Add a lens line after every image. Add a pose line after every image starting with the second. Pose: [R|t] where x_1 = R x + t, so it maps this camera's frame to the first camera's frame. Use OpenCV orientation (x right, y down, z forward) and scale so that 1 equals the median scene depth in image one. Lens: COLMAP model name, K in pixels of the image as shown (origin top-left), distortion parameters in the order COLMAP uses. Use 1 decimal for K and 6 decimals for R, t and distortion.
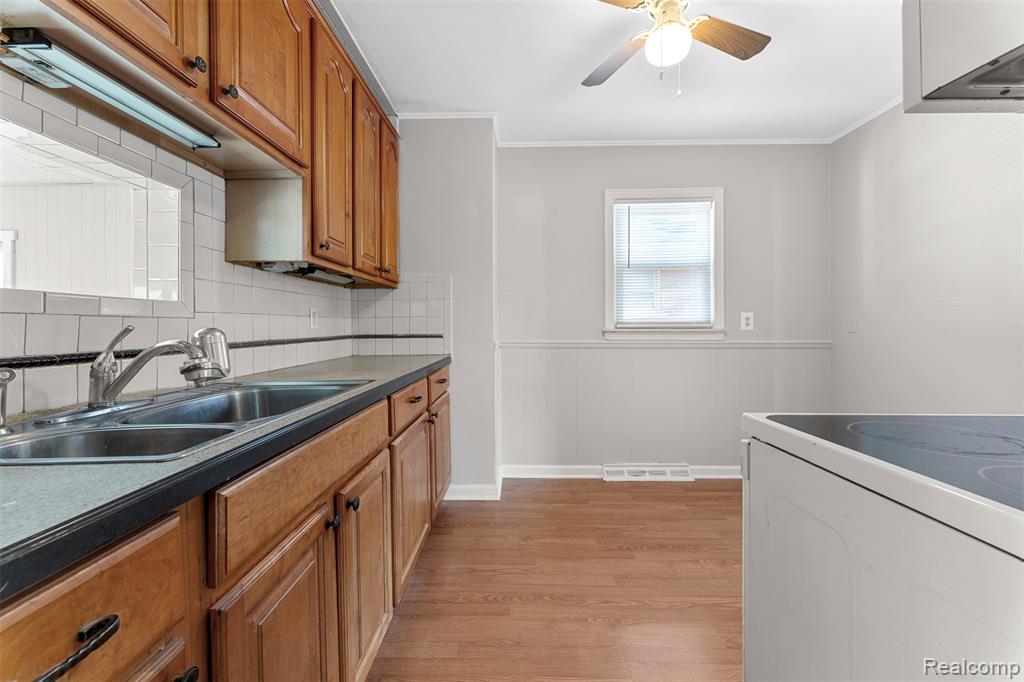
lens RADIAL K [[416.8, 0, 510.3], [0, 416.8, 331.2], [0, 0, 1]] dist [0.001493, -0.000176]
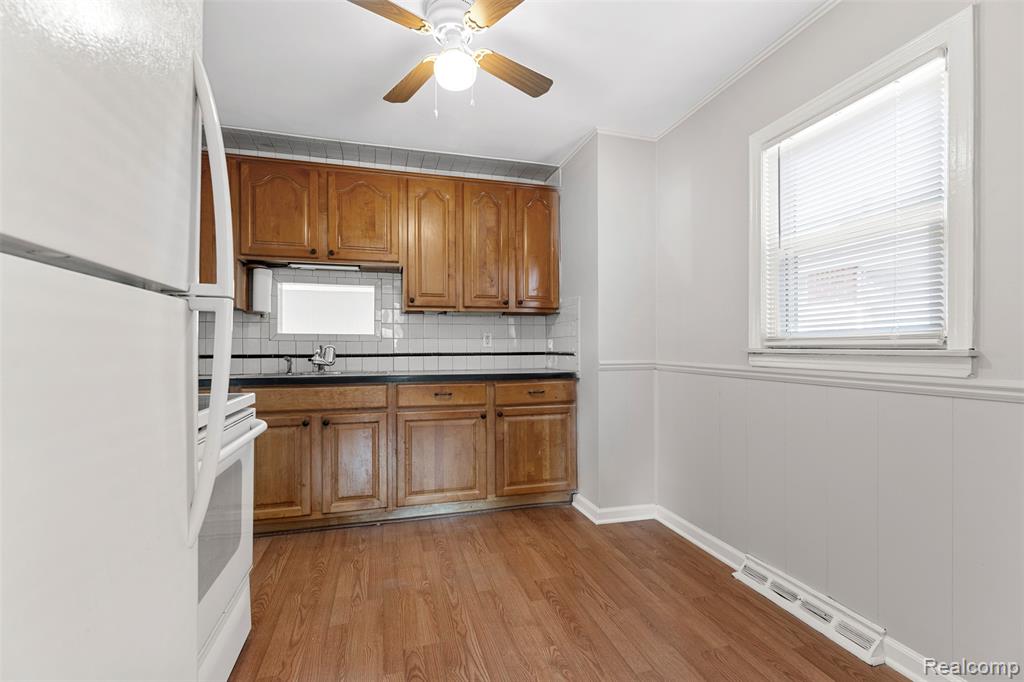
lens RADIAL K [[447.7, 0, 508.2], [0, 447.7, 347.8], [0, 0, 1]] dist [0.003757, 0.000186]
pose [[0.292193, 0.002349, -0.956357, 0.810584], [-0.012371, 0.999923, -0.001324, -0.001350], [0.956279, 0.012218, 0.292199, 0.441528]]
